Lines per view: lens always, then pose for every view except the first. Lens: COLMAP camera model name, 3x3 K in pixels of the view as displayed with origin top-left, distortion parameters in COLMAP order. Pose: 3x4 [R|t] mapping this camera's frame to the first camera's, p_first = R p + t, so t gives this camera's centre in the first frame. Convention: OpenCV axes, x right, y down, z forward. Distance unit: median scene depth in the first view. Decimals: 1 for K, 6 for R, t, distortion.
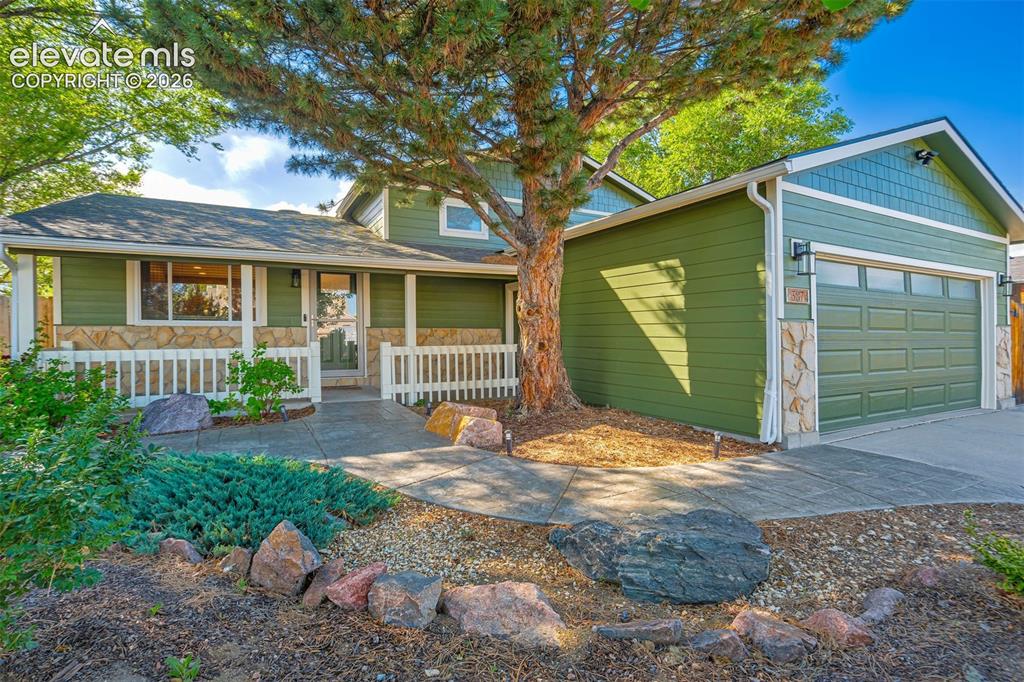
lens RADIAL K [[498.6, 0, 512.0], [0, 498.6, 341.0], [0, 0, 1]] dist [0.001805, 0.000350]
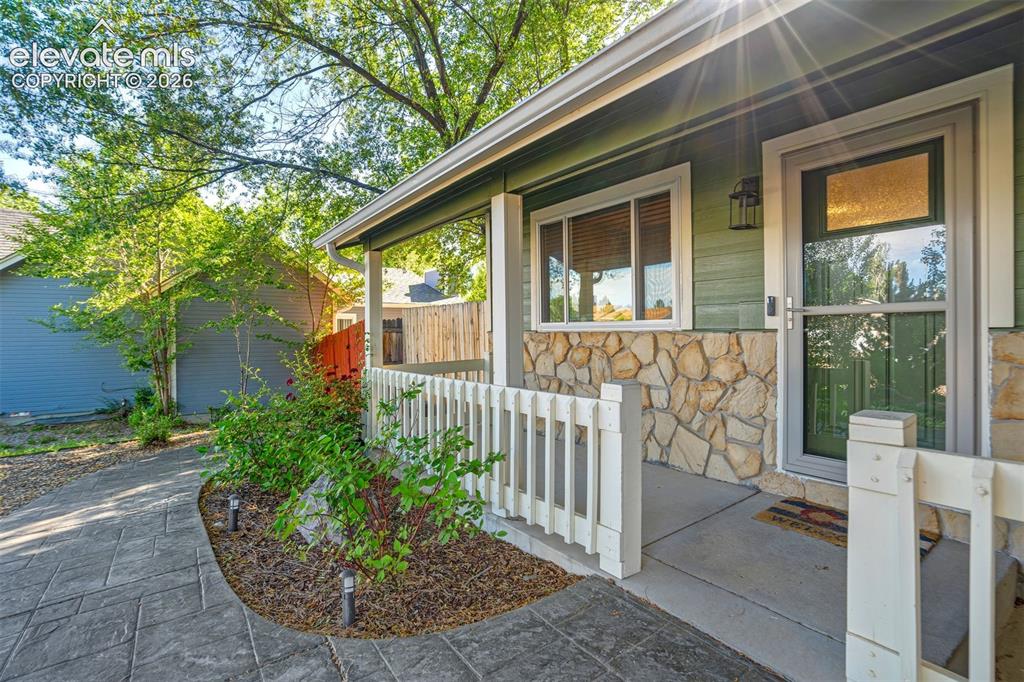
lens RADIAL K [[480.1, 0, 512.8], [0, 480.1, 336.2], [0, 0, 1]] dist [0.000068, 0.000202]
pose [[0.127293, 0.008831, -0.991826, -0.094581], [-0.005254, 0.999952, 0.008229, -0.028787], [0.991851, 0.004163, 0.127334, 0.846906]]
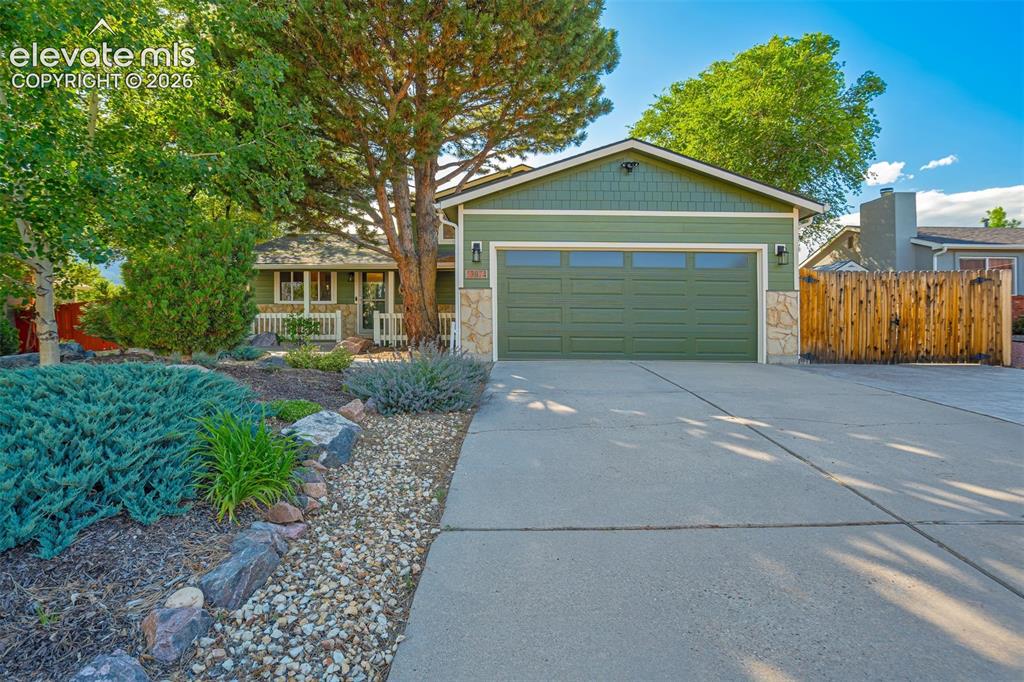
lens RADIAL K [[480.1, 0, 512.8], [0, 480.1, 336.2], [0, 0, 1]] dist [0.000068, 0.000202]
pose [[0.882865, 0.012964, -0.469448, 0.959524], [-0.010145, 0.999912, 0.008535, 0.071496], [0.469517, -0.002772, 0.882919, -0.257762]]
